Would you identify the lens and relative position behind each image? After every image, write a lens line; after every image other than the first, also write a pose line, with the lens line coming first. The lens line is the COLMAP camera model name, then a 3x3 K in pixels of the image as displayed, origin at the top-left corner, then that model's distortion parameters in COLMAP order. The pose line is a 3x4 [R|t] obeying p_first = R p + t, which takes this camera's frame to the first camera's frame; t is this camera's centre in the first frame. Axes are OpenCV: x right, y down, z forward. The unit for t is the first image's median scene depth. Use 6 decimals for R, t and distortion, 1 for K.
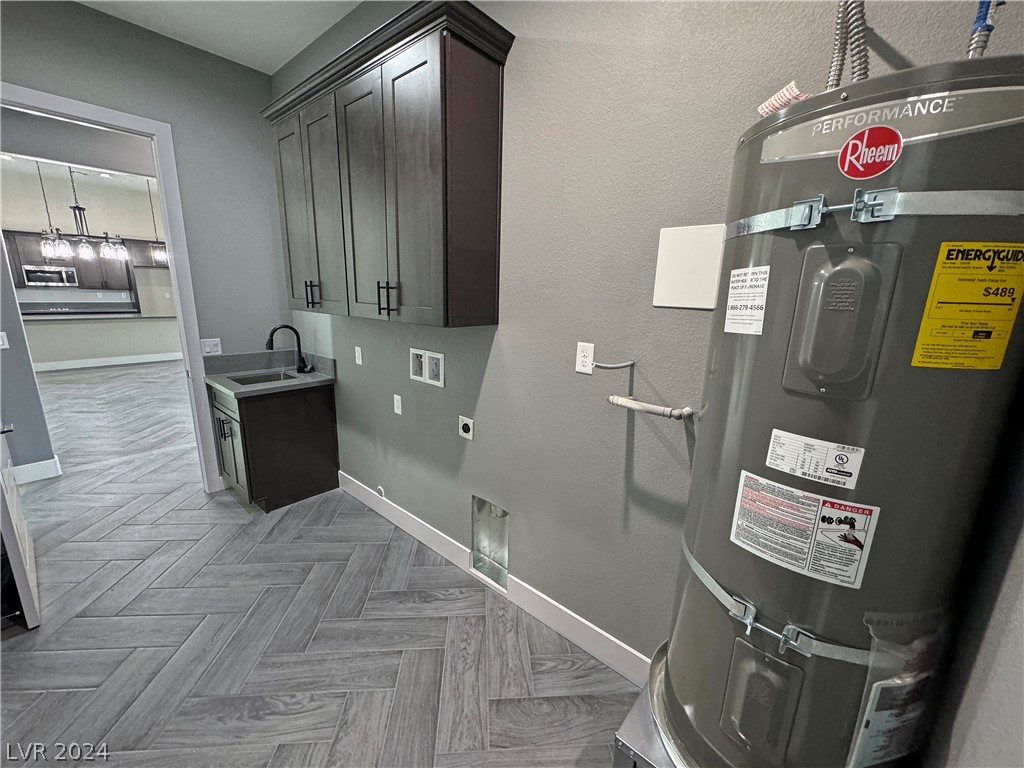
lens RADIAL K [[407.5, 0, 512.0], [0, 407.5, 384.0], [0, 0, 1]] dist [-0.001671, 0.000034]
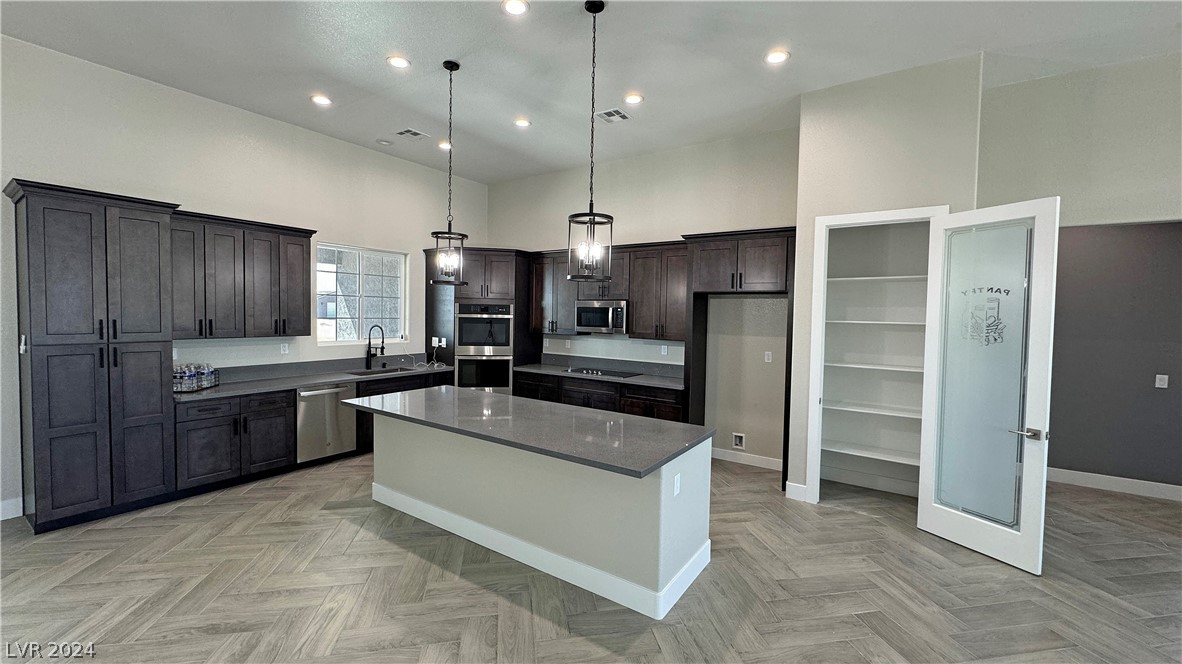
lens RADIAL K [[468.6, 0, 591.0], [0, 468.6, 332.0], [0, 0, 1]] dist [-0.002453, 0.000330]
pose [[0.110934, 0.016968, -0.993683, -0.459228], [-0.236644, 0.971547, -0.009828, -0.233439], [0.965243, 0.236239, 0.111793, 0.914429]]
